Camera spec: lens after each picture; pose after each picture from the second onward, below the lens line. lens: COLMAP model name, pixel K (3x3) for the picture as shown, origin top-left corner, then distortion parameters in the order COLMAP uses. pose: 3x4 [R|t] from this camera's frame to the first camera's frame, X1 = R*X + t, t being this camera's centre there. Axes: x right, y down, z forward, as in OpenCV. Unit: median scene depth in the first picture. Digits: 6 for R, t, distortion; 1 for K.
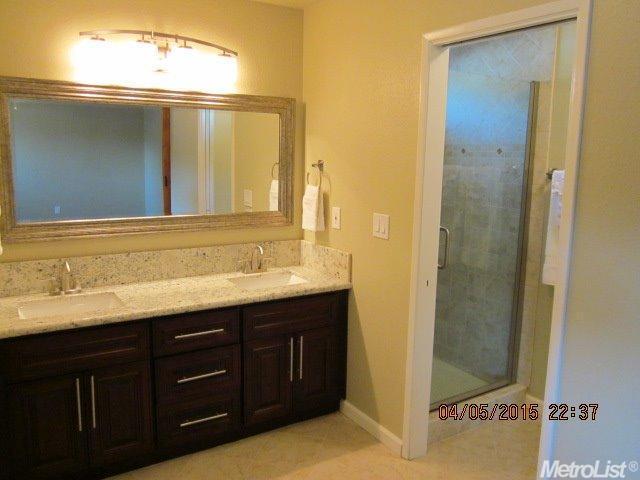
lens RADIAL K [[536.7, 0, 320.0], [0, 536.7, 240.0], [0, 0, 1]] dist [-0.043111, 0.029822]
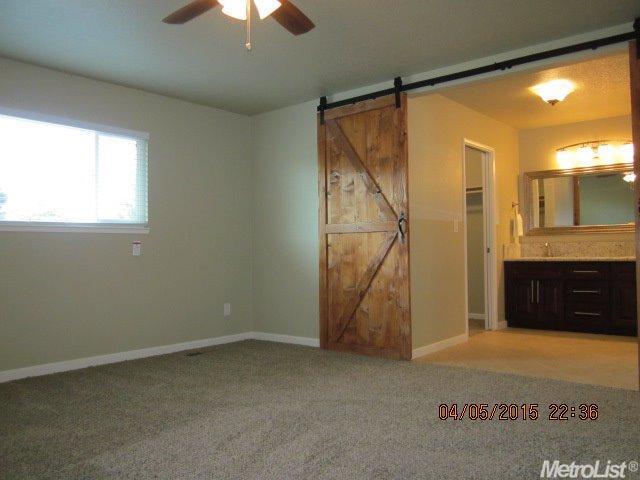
lens RADIAL K [[536.7, 0, 320.0], [0, 536.7, 240.0], [0, 0, 1]] dist [-0.043111, 0.029822]
pose [[0.297881, -0.037664, -0.953860, 1.426525], [-0.126342, 0.988876, -0.078502, 0.326237], [0.946205, 0.143897, 0.289809, -0.639041]]
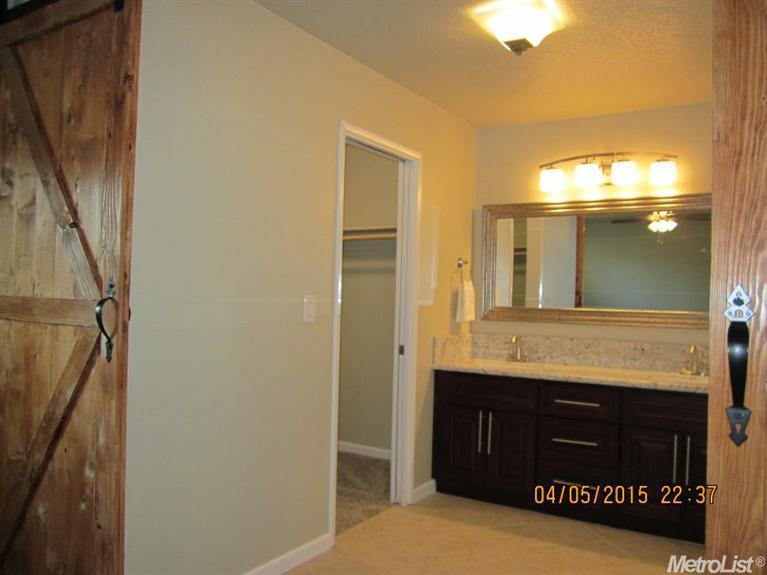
lens RADIAL K [[661.5, 0, 383.5], [0, 661.5, 287.5], [0, 0, 1]] dist [-0.013251, -0.000141]
pose [[0.434939, -0.018027, -0.900279, 0.797570], [-0.156252, 0.983121, -0.095174, 0.120781], [0.886799, 0.182066, 0.424781, -0.006807]]
